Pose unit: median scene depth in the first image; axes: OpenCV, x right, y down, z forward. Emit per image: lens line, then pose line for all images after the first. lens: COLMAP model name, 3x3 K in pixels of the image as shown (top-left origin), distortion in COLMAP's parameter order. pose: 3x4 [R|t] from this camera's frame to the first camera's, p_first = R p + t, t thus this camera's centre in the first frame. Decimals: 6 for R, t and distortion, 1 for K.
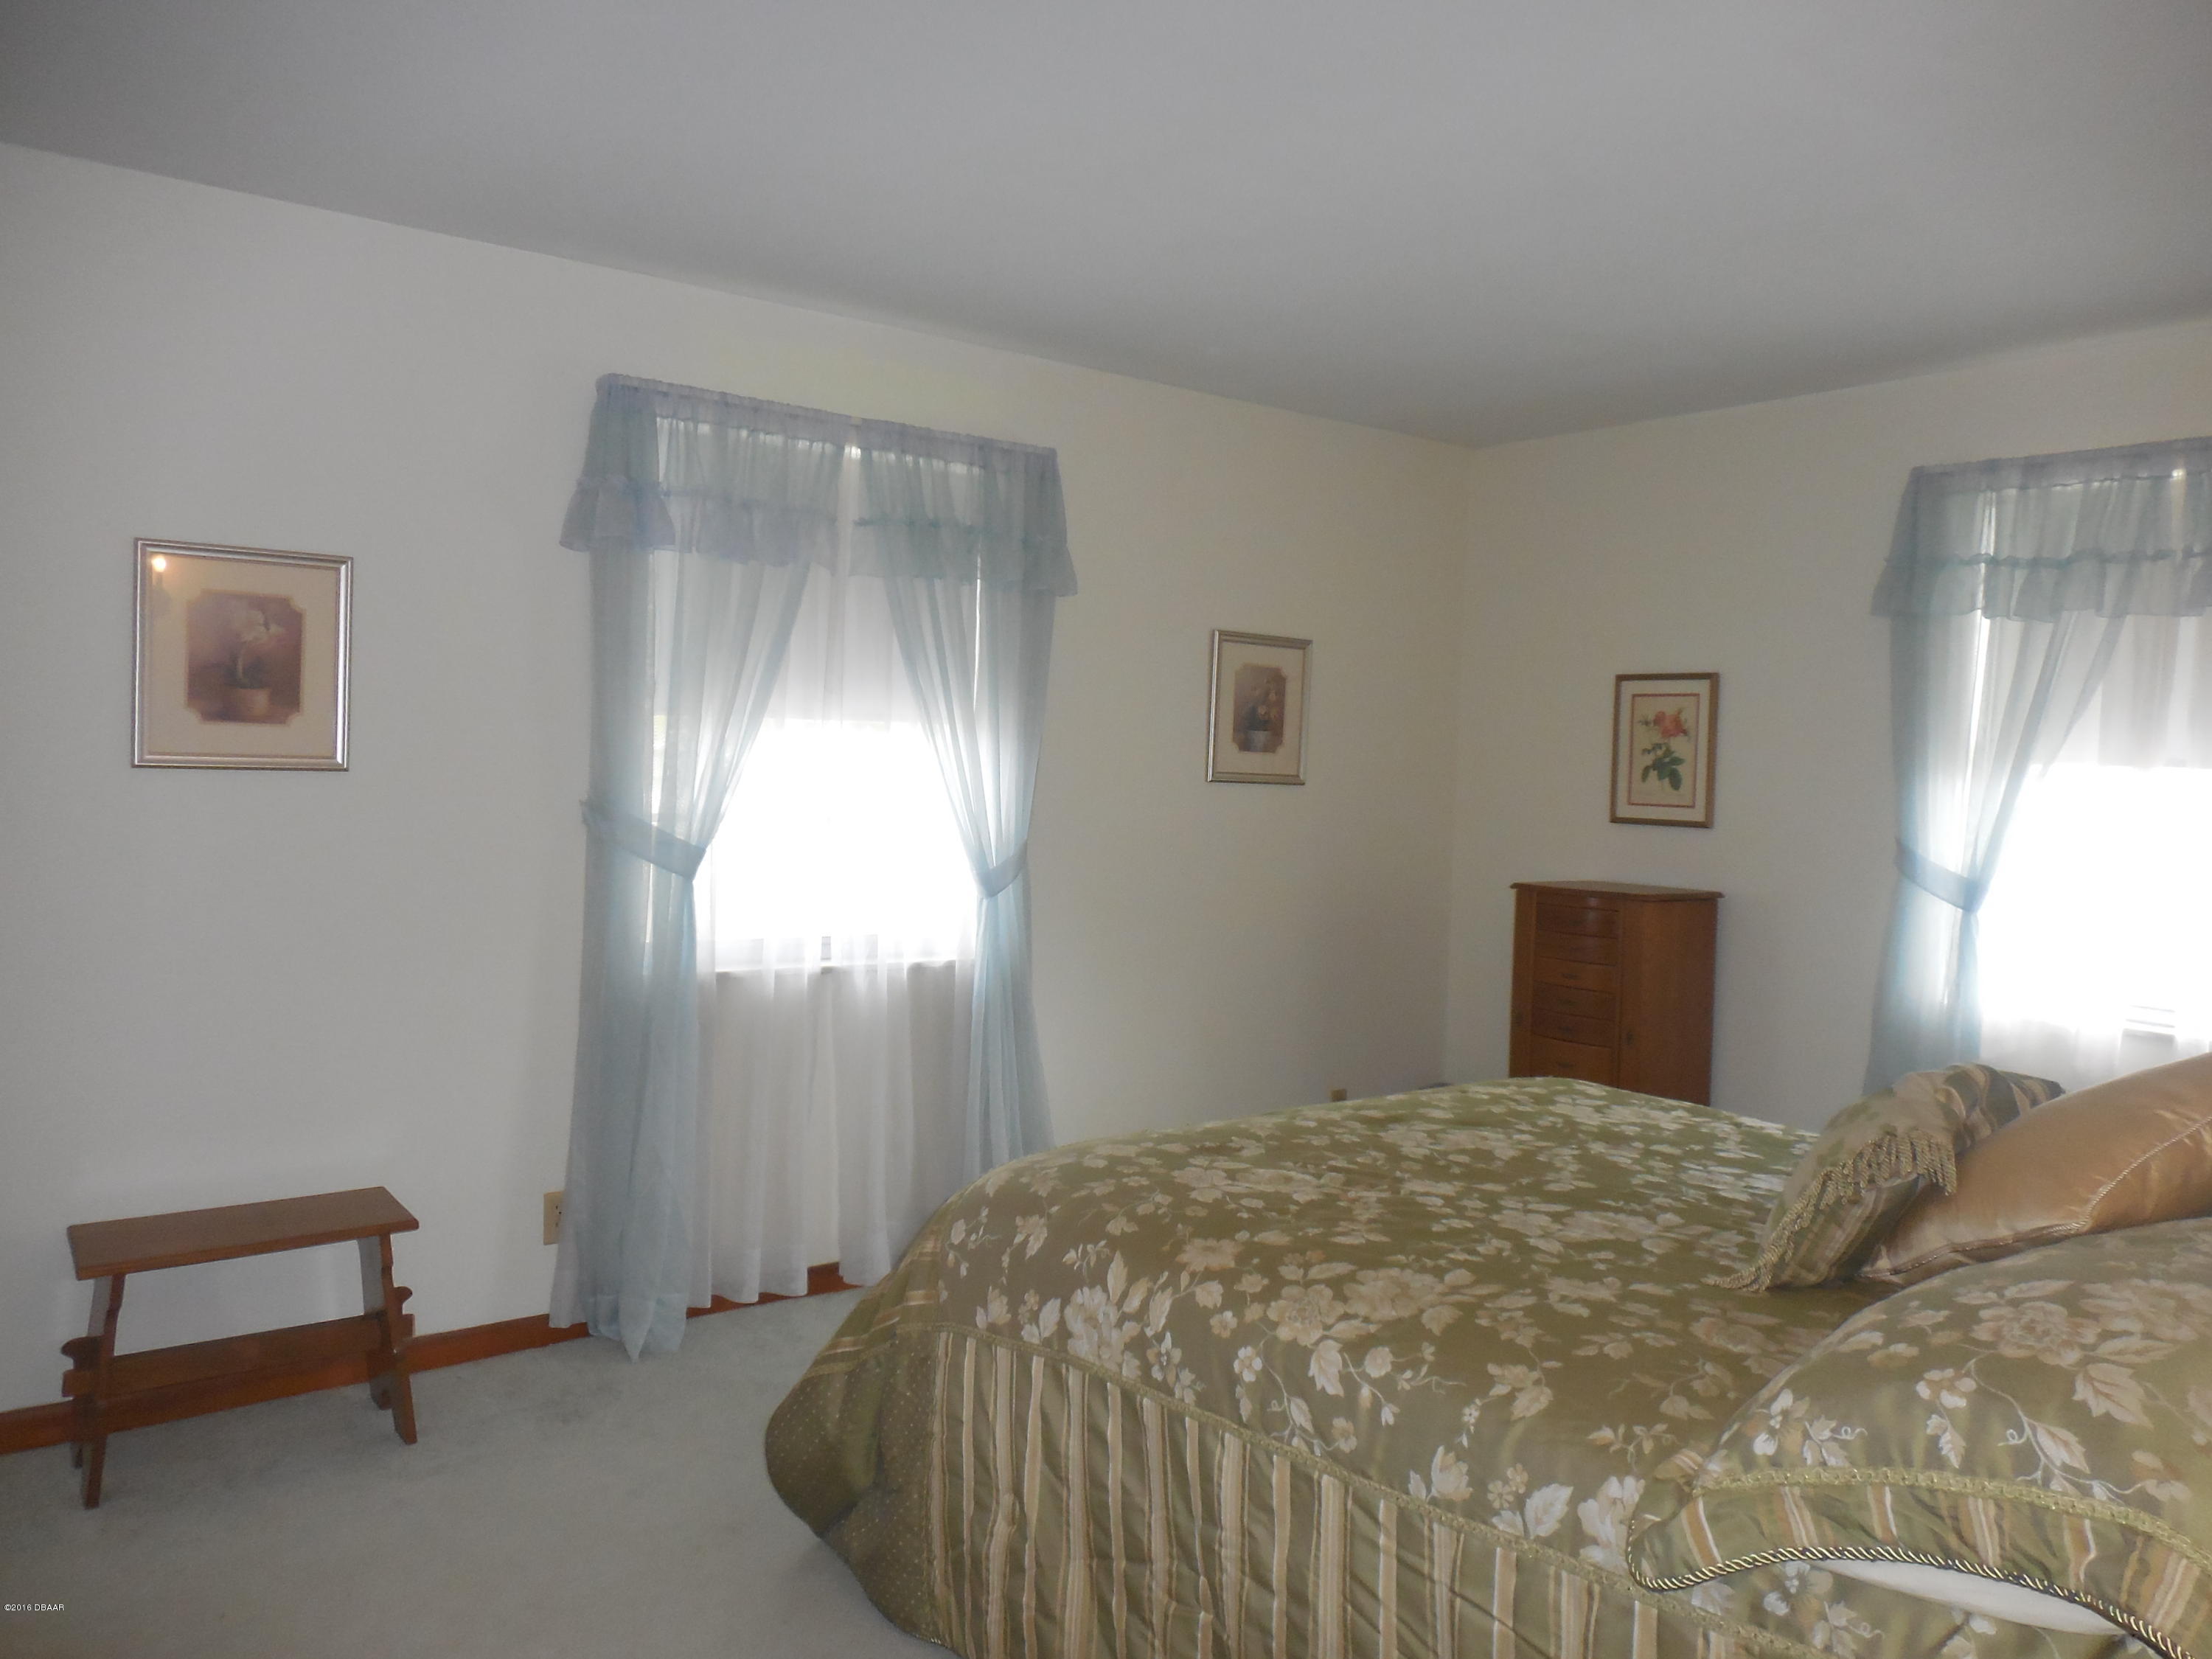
lens RADIAL K [[1659.8, 0, 1104.9], [0, 1659.8, 833.2], [0, 0, 1]] dist [0.014107, 0.003720]
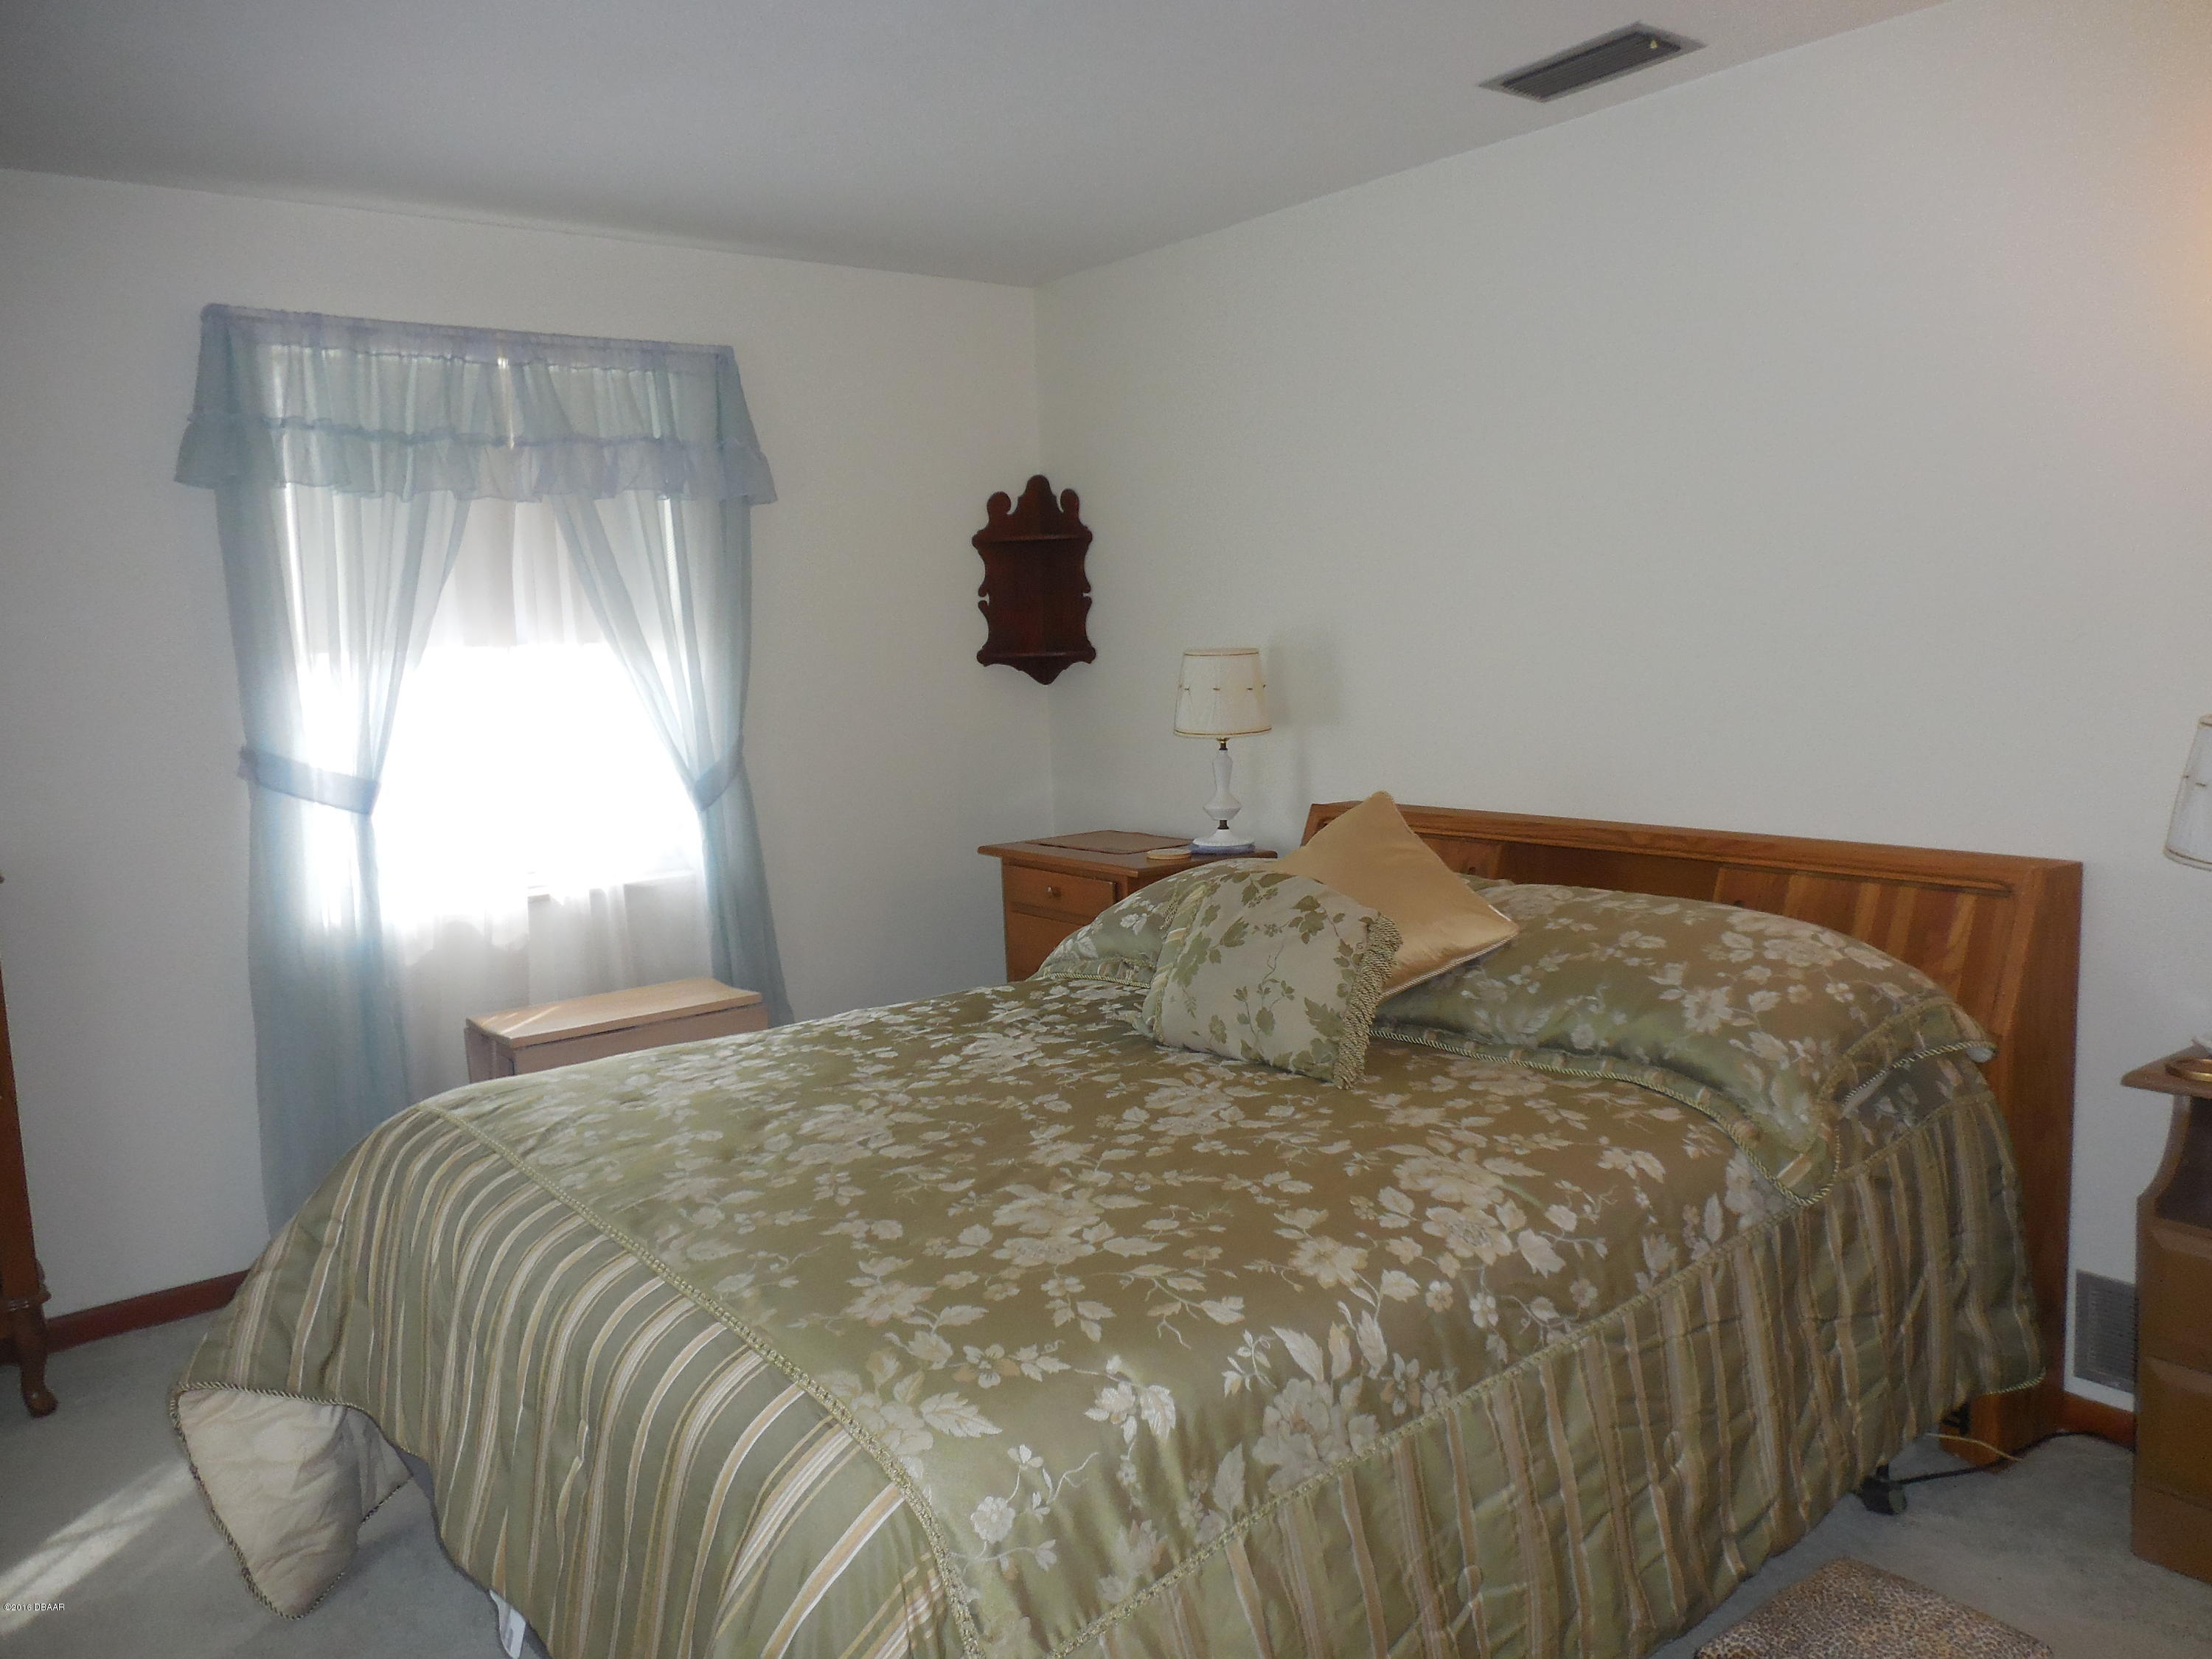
lens RADIAL K [[1659.8, 0, 1105.0], [0, 1659.8, 817.8], [0, 0, 1]] dist [0.014107, 0.003720]
pose [[0.002207, -0.151214, 0.988499, -0.741654], [0.084590, 0.984986, 0.150488, -0.103977], [-0.996413, 0.083285, 0.014965, 1.095942]]
